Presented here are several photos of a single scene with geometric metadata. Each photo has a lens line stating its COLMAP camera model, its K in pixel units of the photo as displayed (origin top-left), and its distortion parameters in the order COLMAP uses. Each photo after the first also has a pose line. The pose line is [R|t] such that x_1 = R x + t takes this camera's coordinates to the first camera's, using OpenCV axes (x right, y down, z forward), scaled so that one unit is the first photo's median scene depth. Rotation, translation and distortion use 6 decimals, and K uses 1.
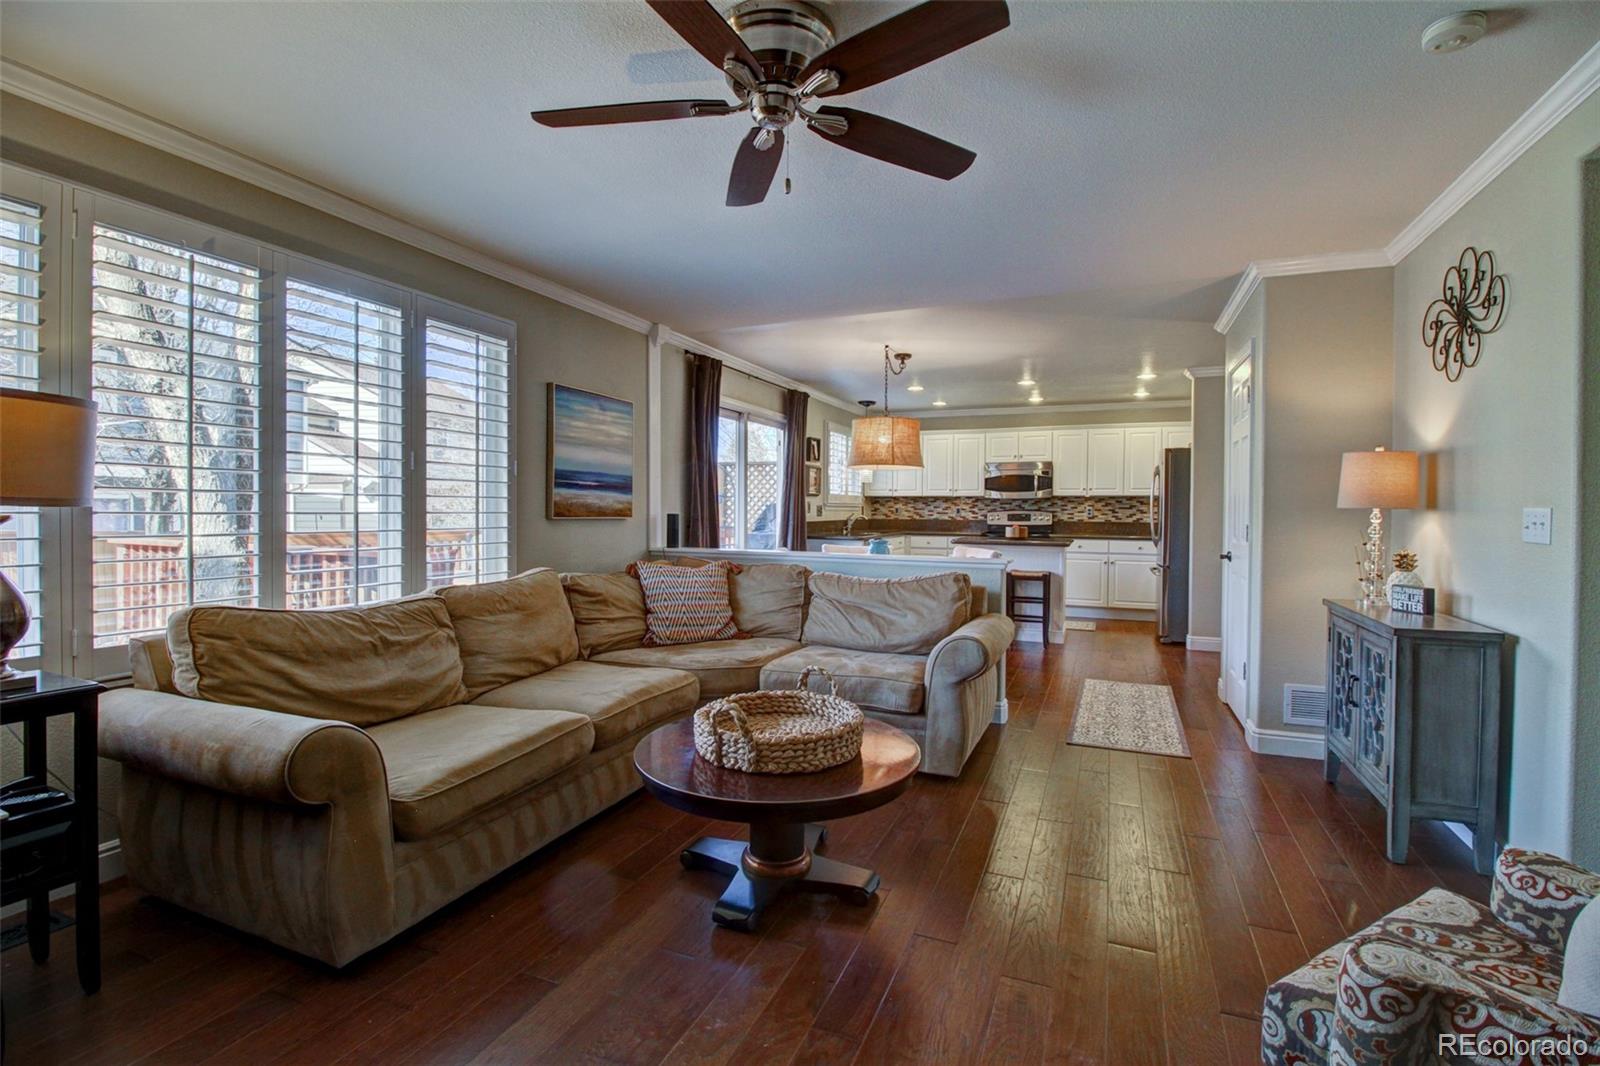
lens RADIAL K [[738.9, 0, 792.5], [0, 738.9, 522.3], [0, 0, 1]] dist [-0.003714, -0.000970]
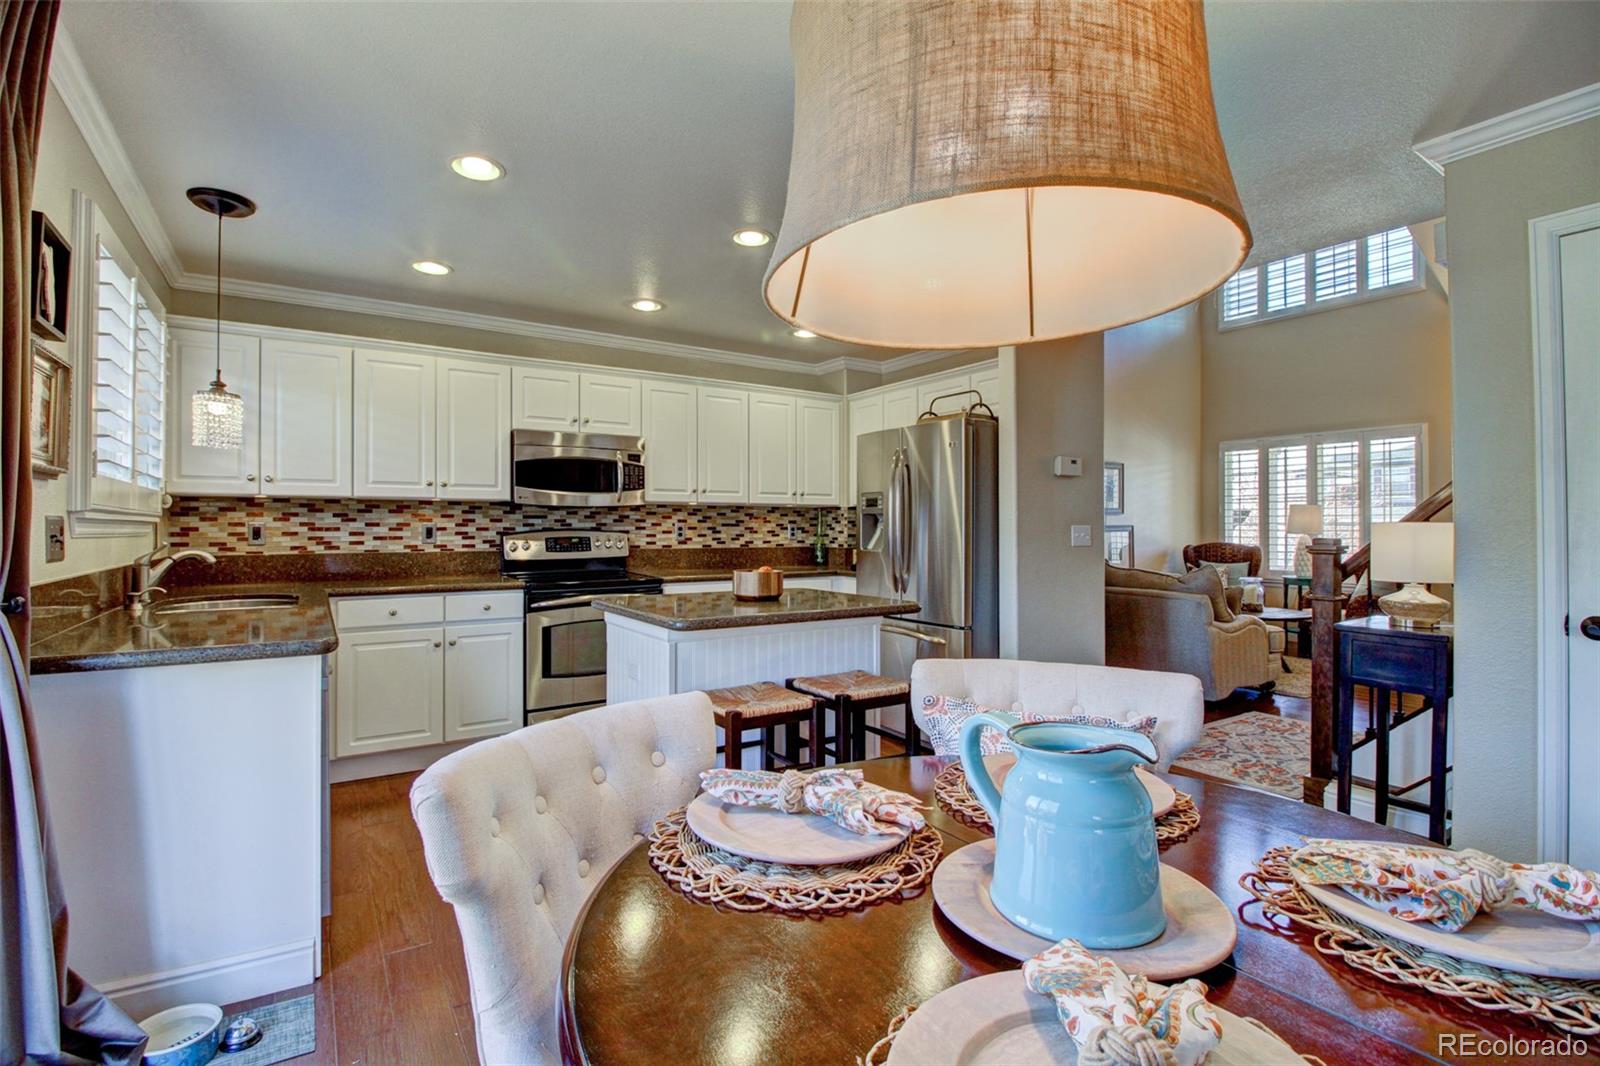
lens RADIAL K [[738.9, 0, 792.5], [0, 738.9, 522.3], [0, 0, 1]] dist [-0.003714, -0.000970]
pose [[0.553636, 0.000347, 0.832759, -0.029422], [0.020105, 0.999703, -0.013783, -0.011580], [-0.832516, 0.024373, 0.553464, 0.607195]]
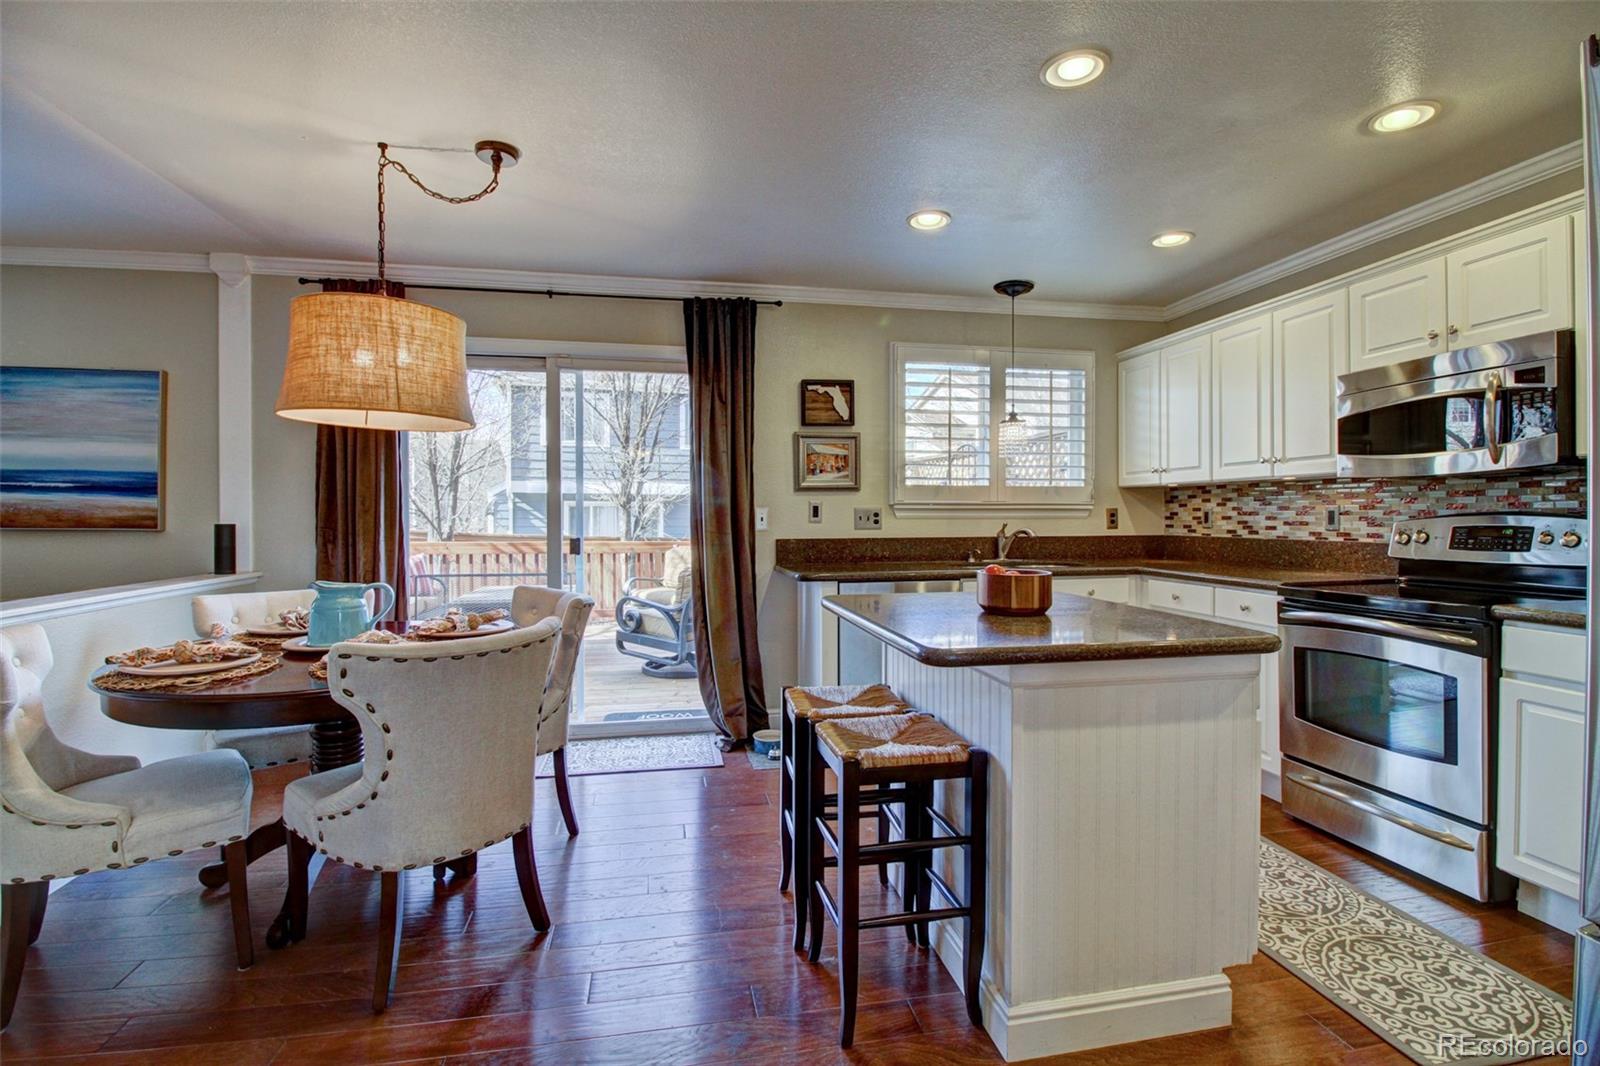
lens RADIAL K [[738.9, 0, 792.5], [0, 738.9, 522.3], [0, 0, 1]] dist [-0.003714, -0.000970]
pose [[0.560019, 0.000060, -0.828480, 0.404808], [-0.010176, 0.999925, -0.006805, -0.008059], [0.828418, 0.012241, 0.559977, 0.613244]]
